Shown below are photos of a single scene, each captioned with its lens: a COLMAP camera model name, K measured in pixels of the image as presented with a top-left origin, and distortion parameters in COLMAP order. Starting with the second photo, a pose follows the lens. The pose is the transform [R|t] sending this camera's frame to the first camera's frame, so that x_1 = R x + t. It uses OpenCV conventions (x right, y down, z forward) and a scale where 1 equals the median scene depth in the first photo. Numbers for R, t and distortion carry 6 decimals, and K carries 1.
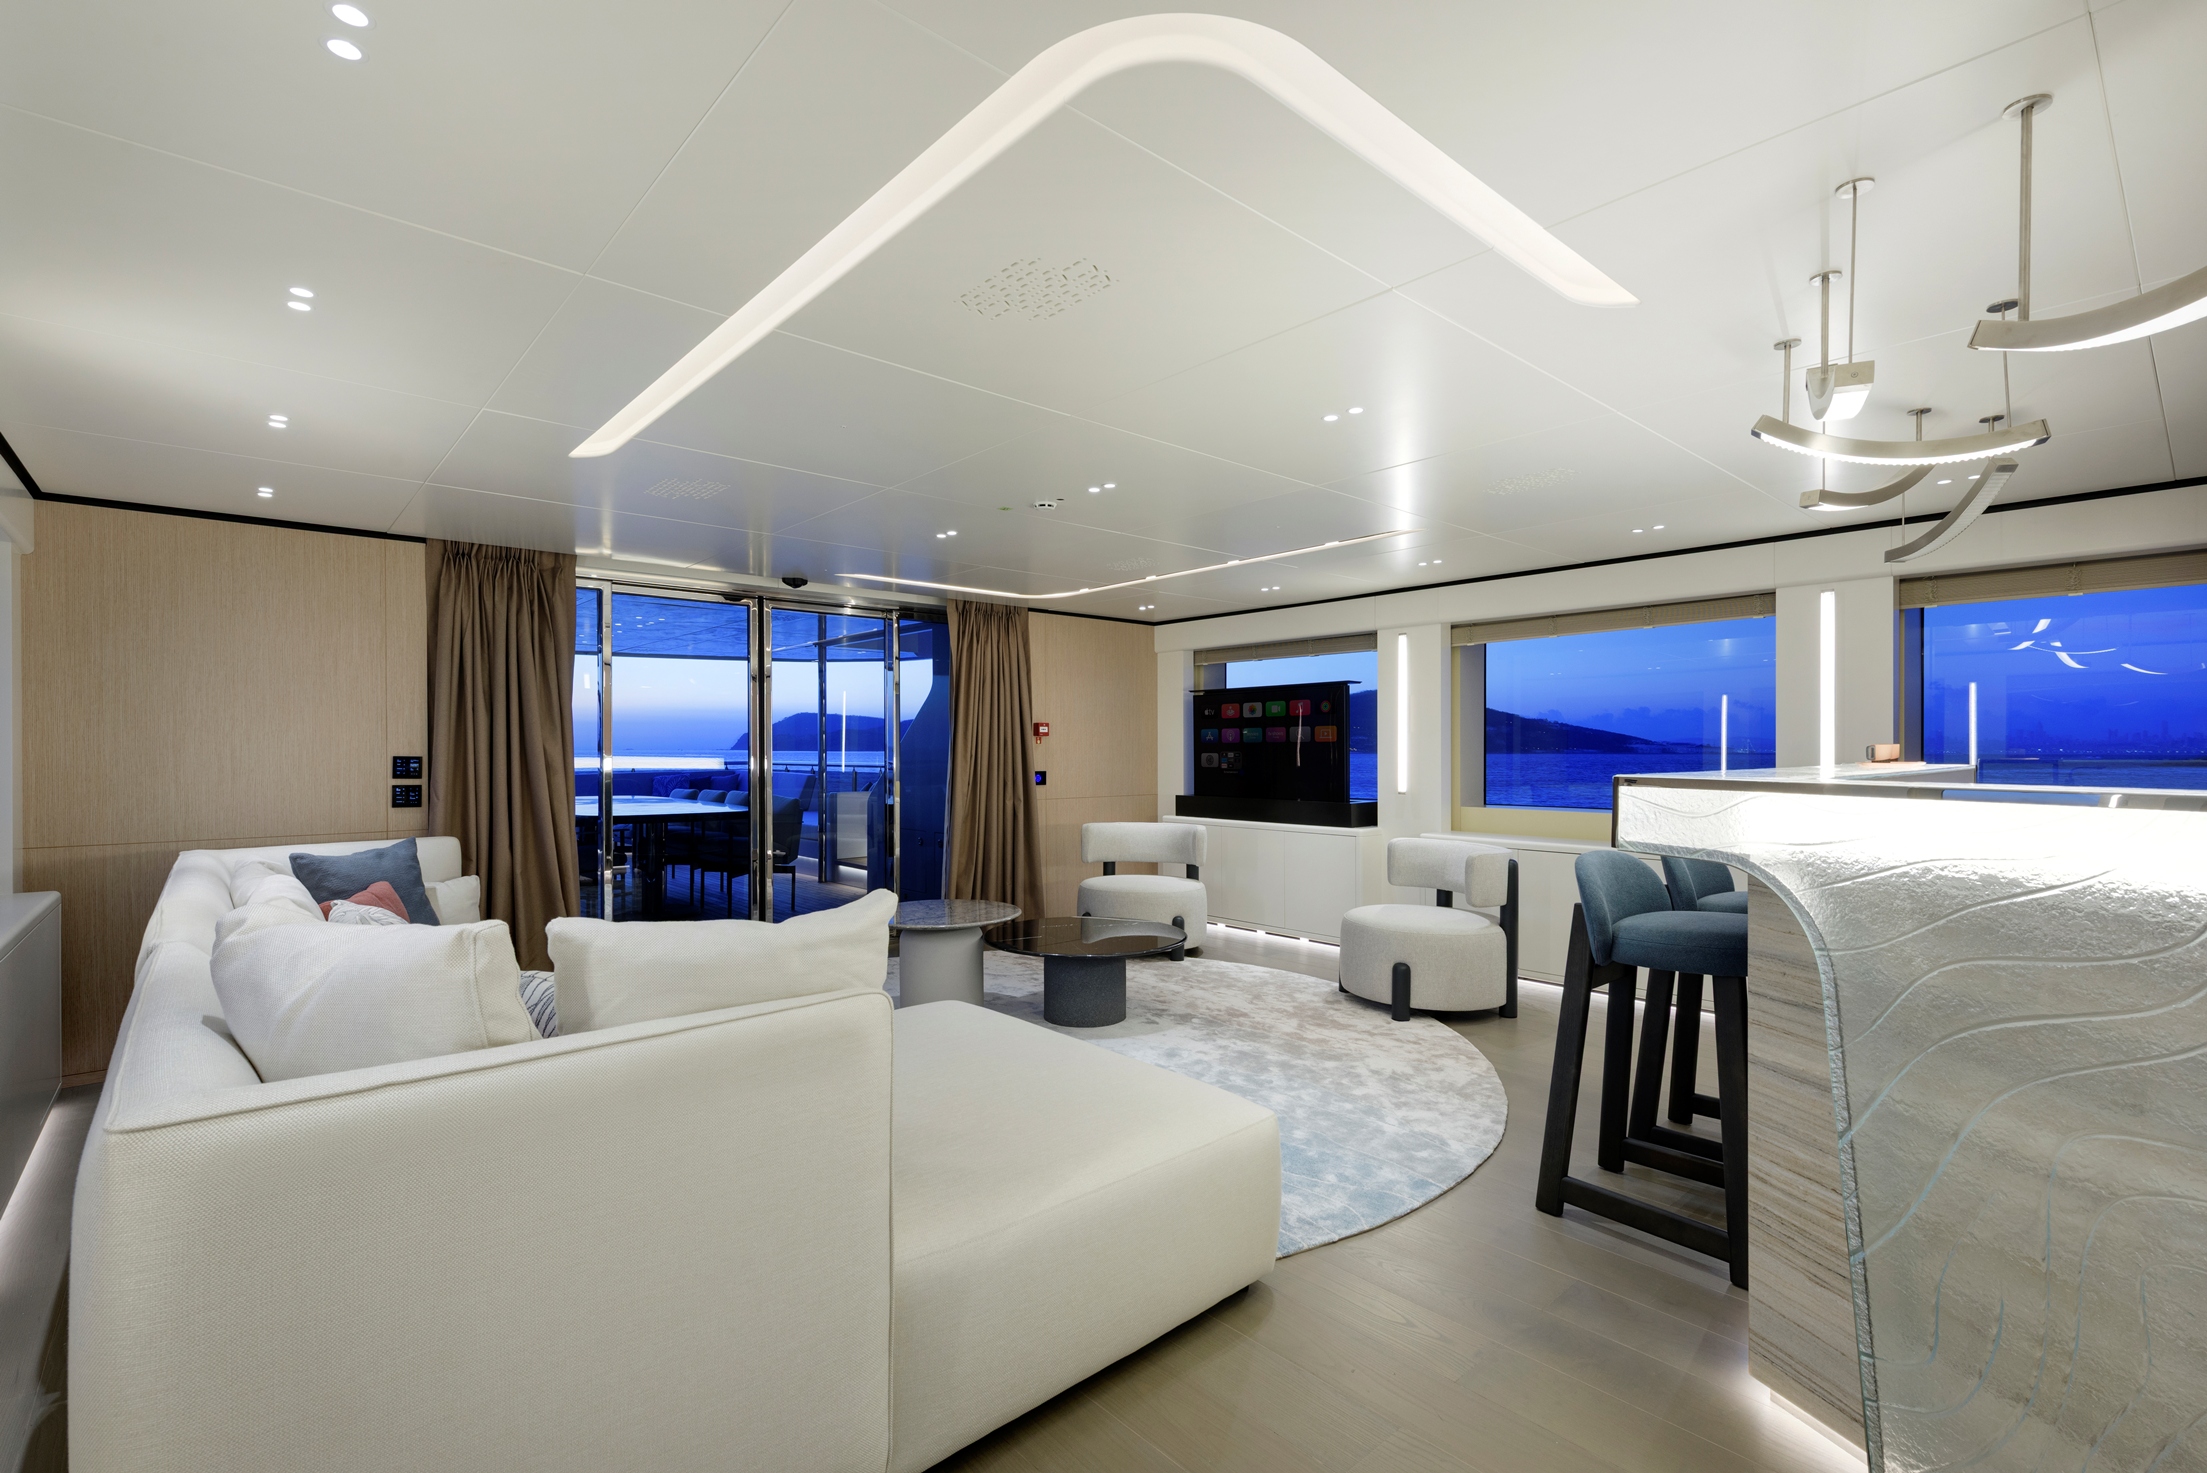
lens RADIAL K [[993.0, 0, 1080.2], [0, 993.0, 759.1], [0, 0, 1]] dist [-0.001986, -0.000572]
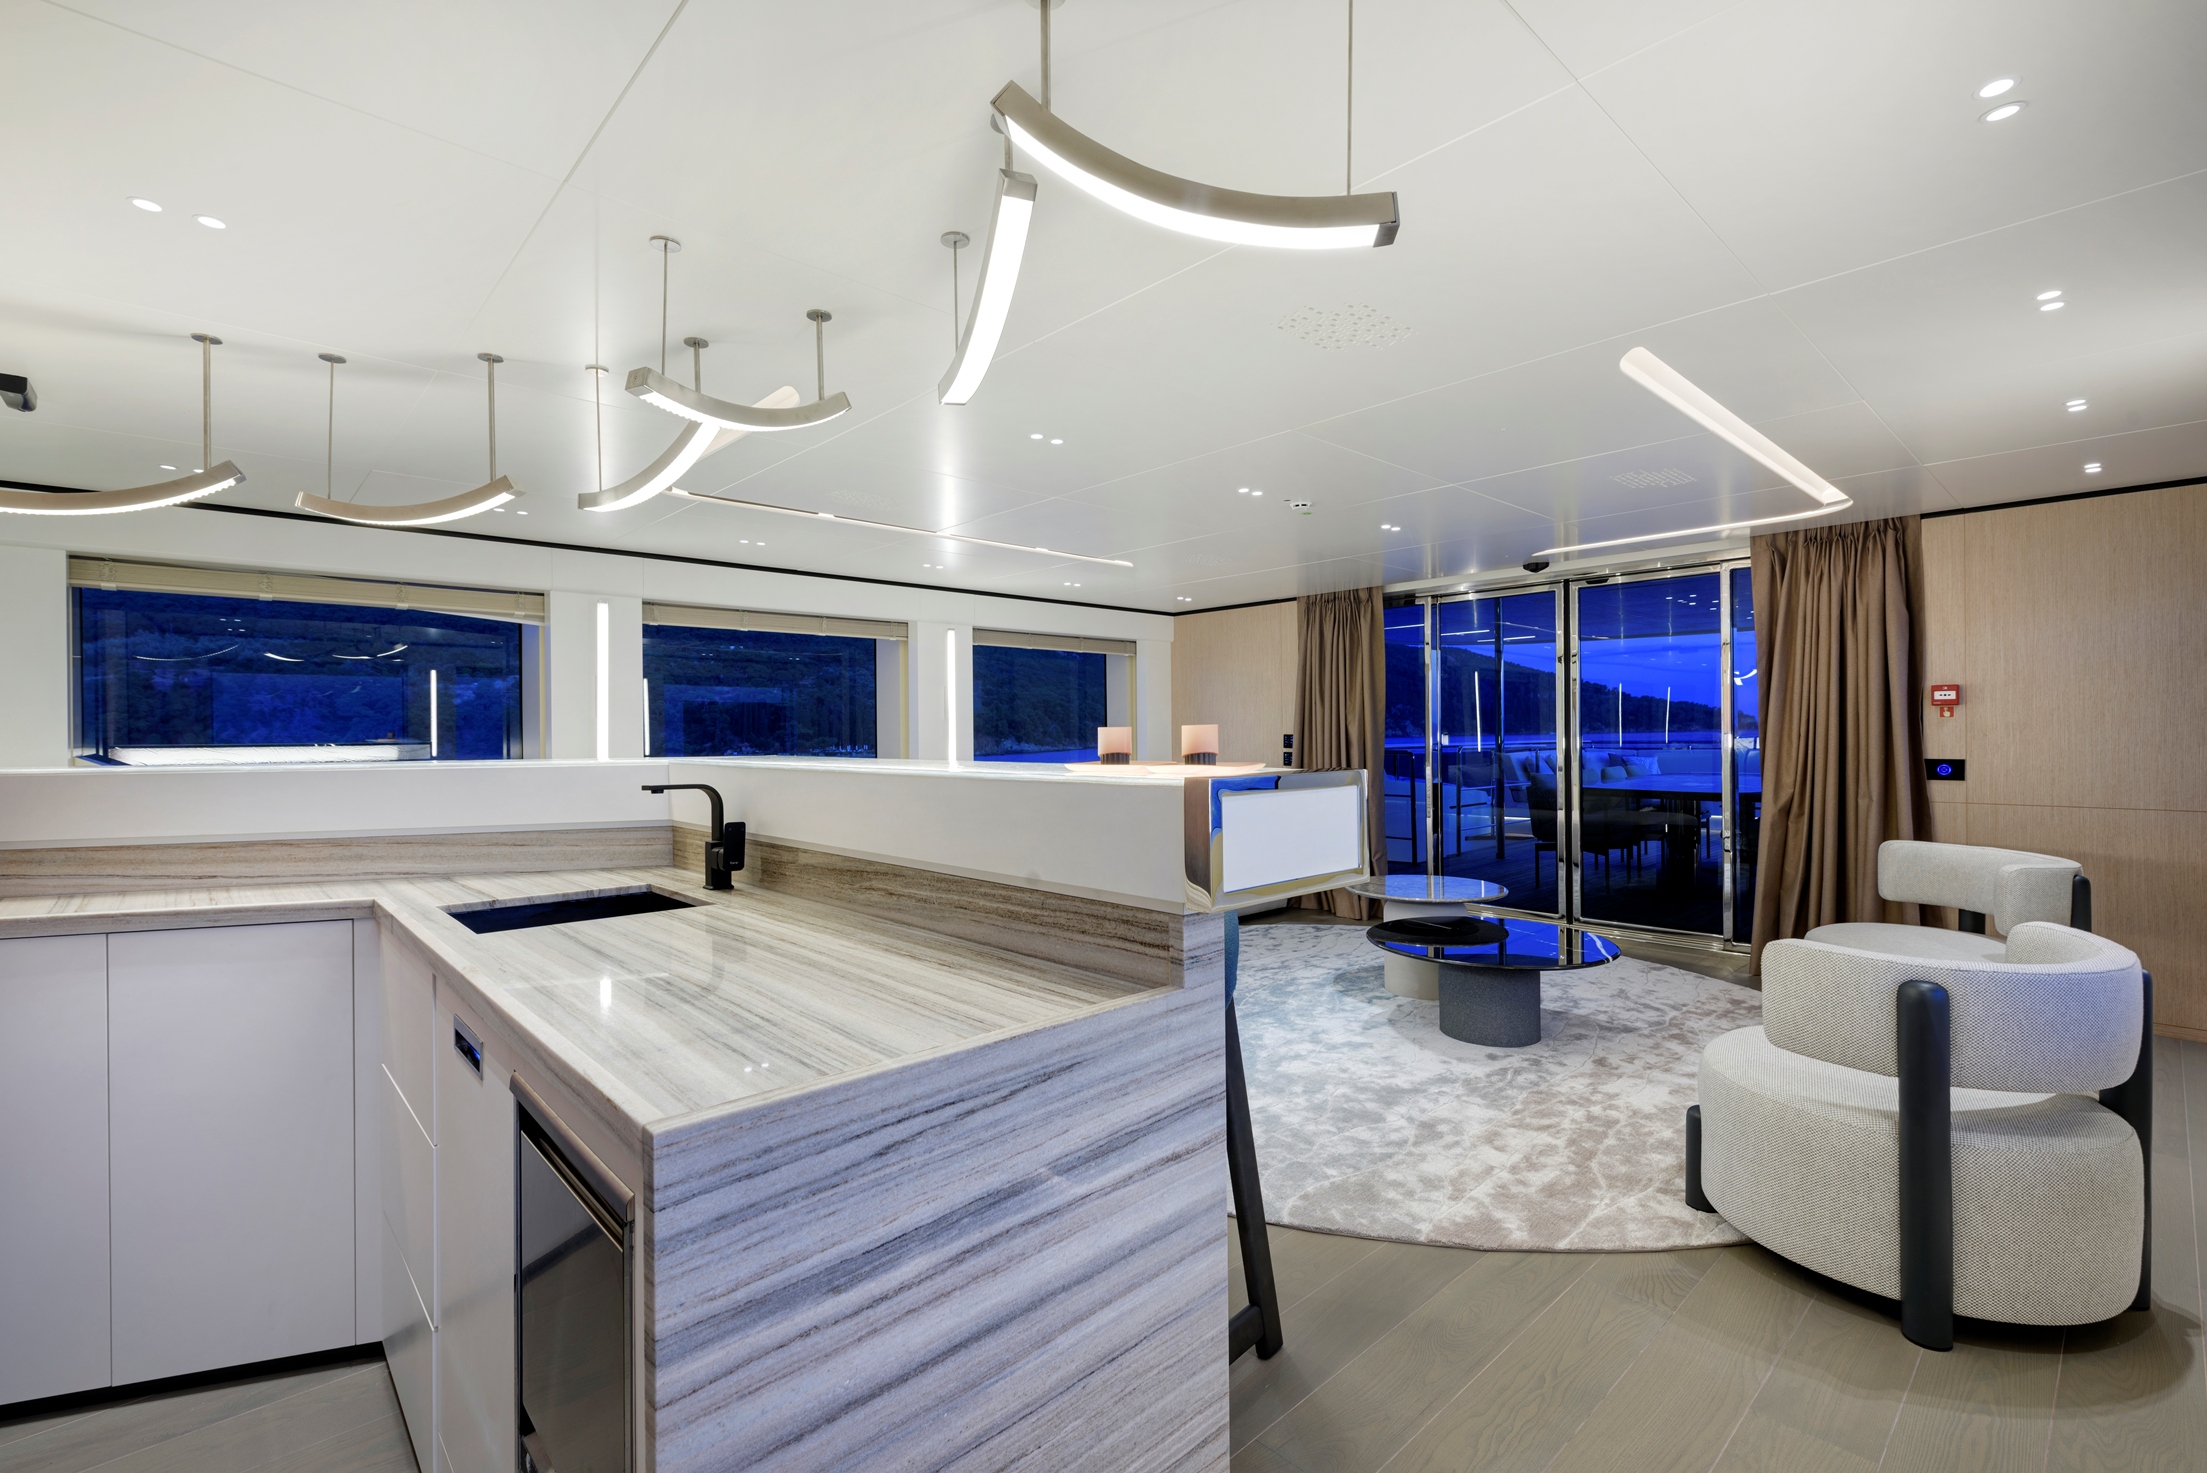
lens RADIAL K [[987.7, 0, 1102.3], [0, 987.7, 726.7], [0, 0, 1]] dist [-0.001438, -0.000379]
pose [[0.039574, 0.000195, -0.999217, 0.802984], [0.001696, 0.999999, 0.000262, -0.014232], [0.999215, -0.001705, 0.039574, 0.572080]]
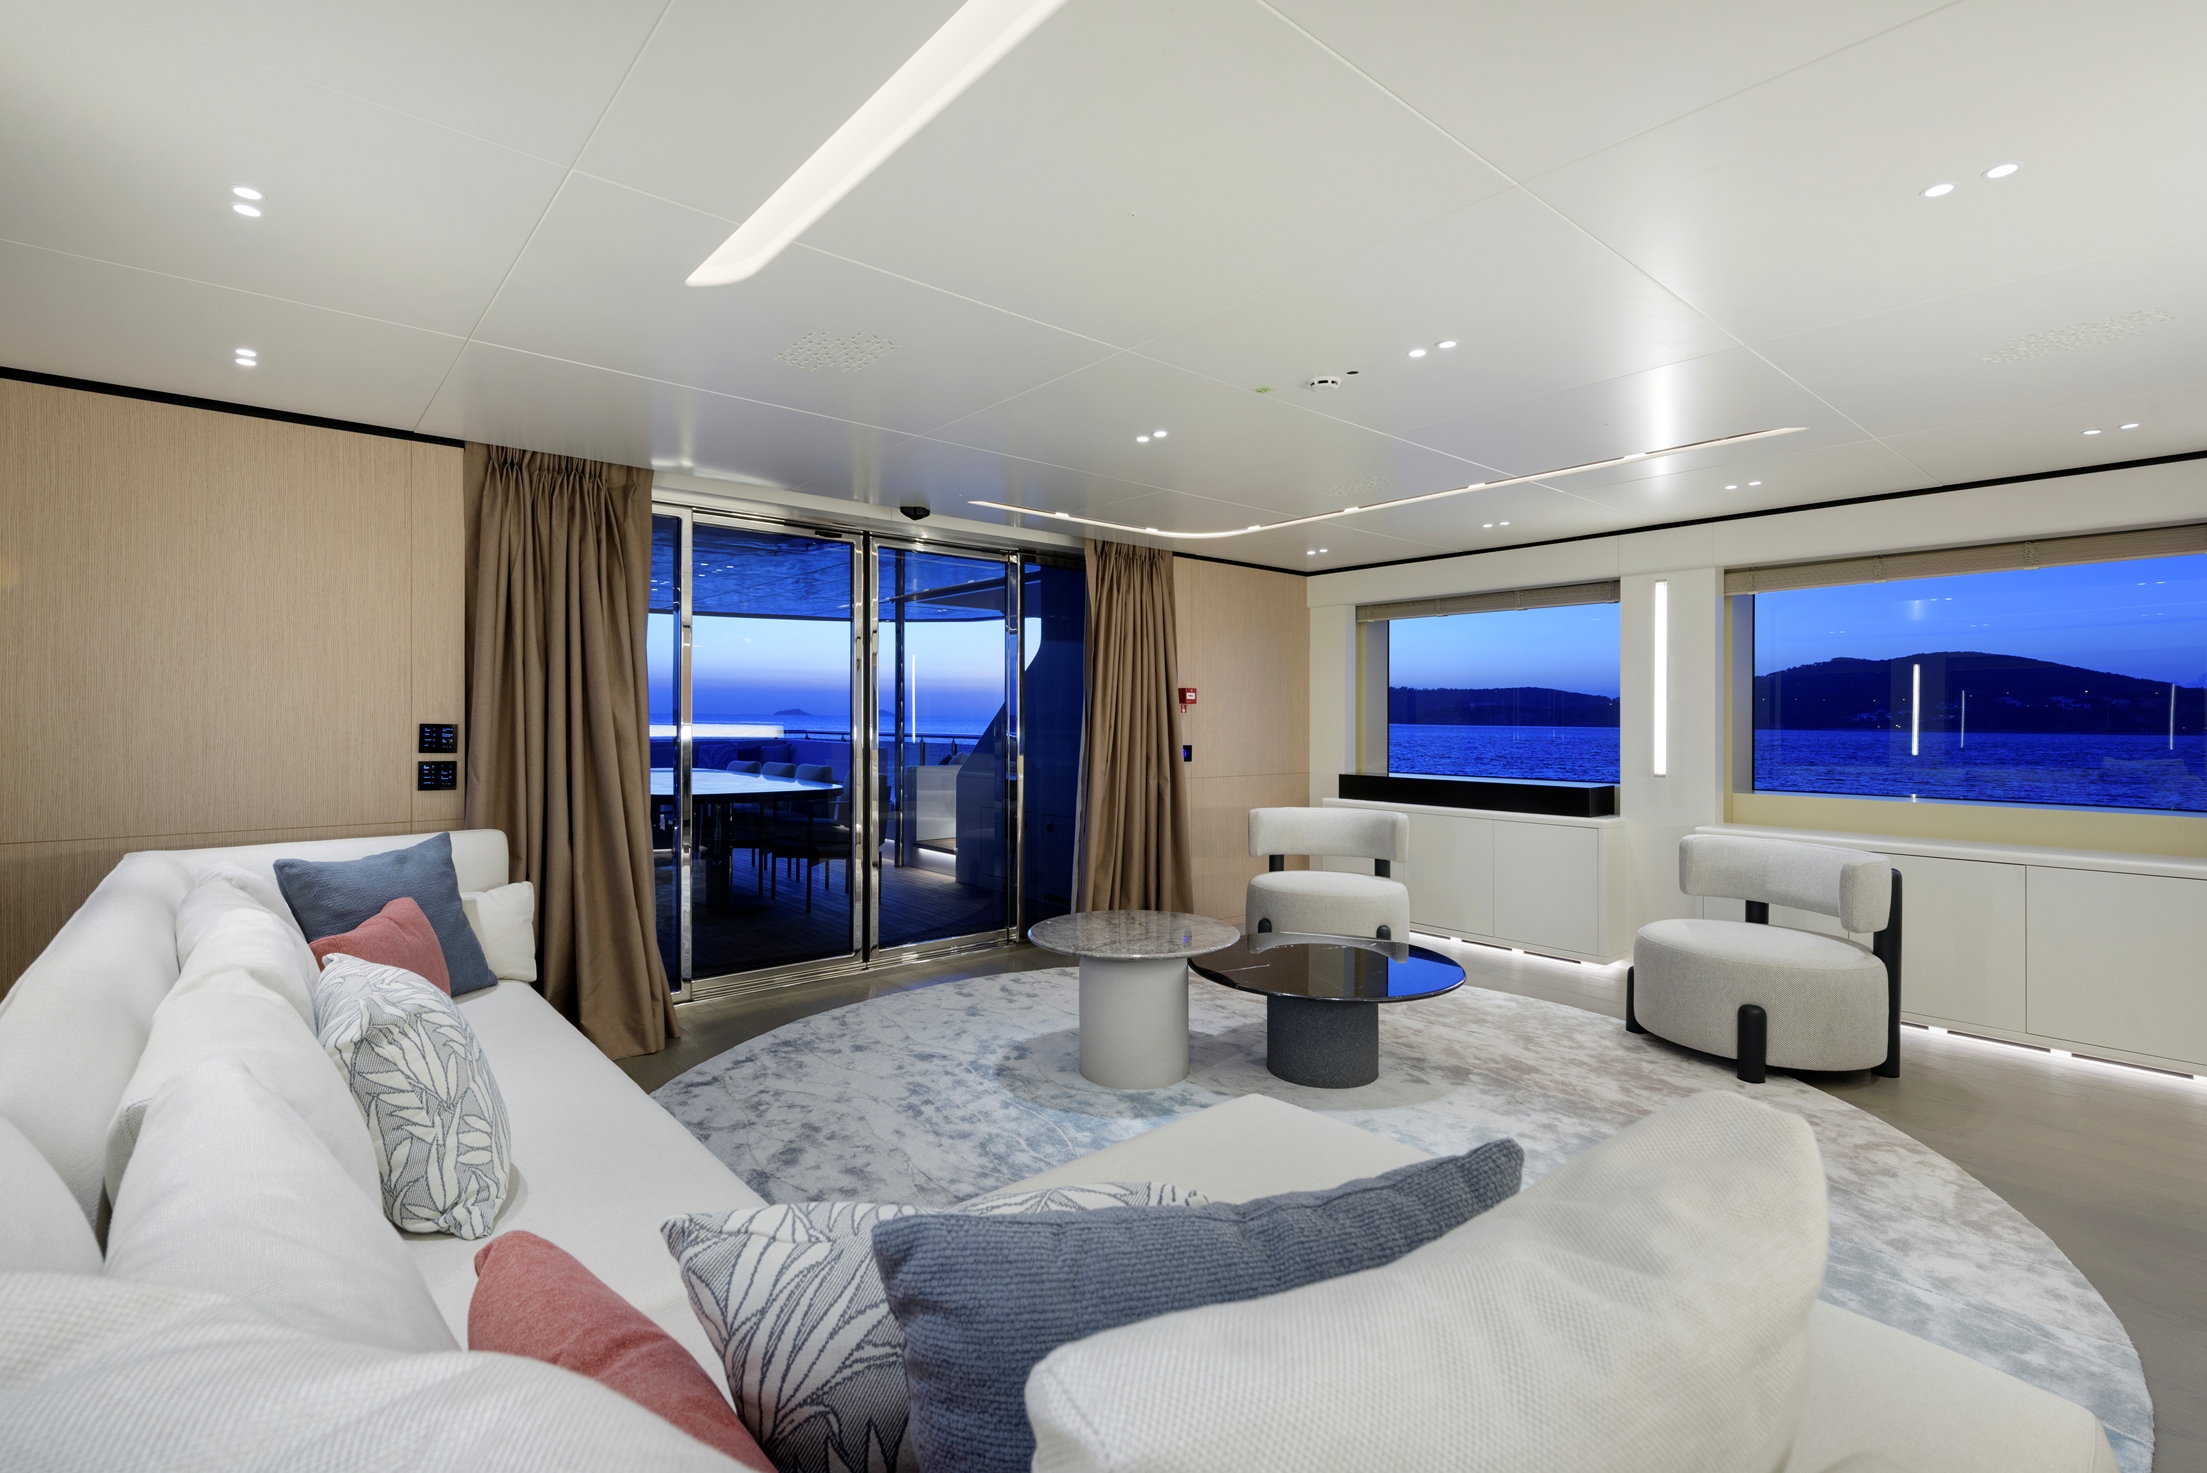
lens RADIAL K [[987.7, 0, 1102.3], [0, 987.7, 726.7], [0, 0, 1]] dist [-0.001438, -0.000379]
pose [[0.999981, 0.006050, 0.001210, -0.154696], [-0.006047, 0.999980, -0.002036, -0.002008], [-0.001222, 0.002029, 0.999997, 0.220291]]
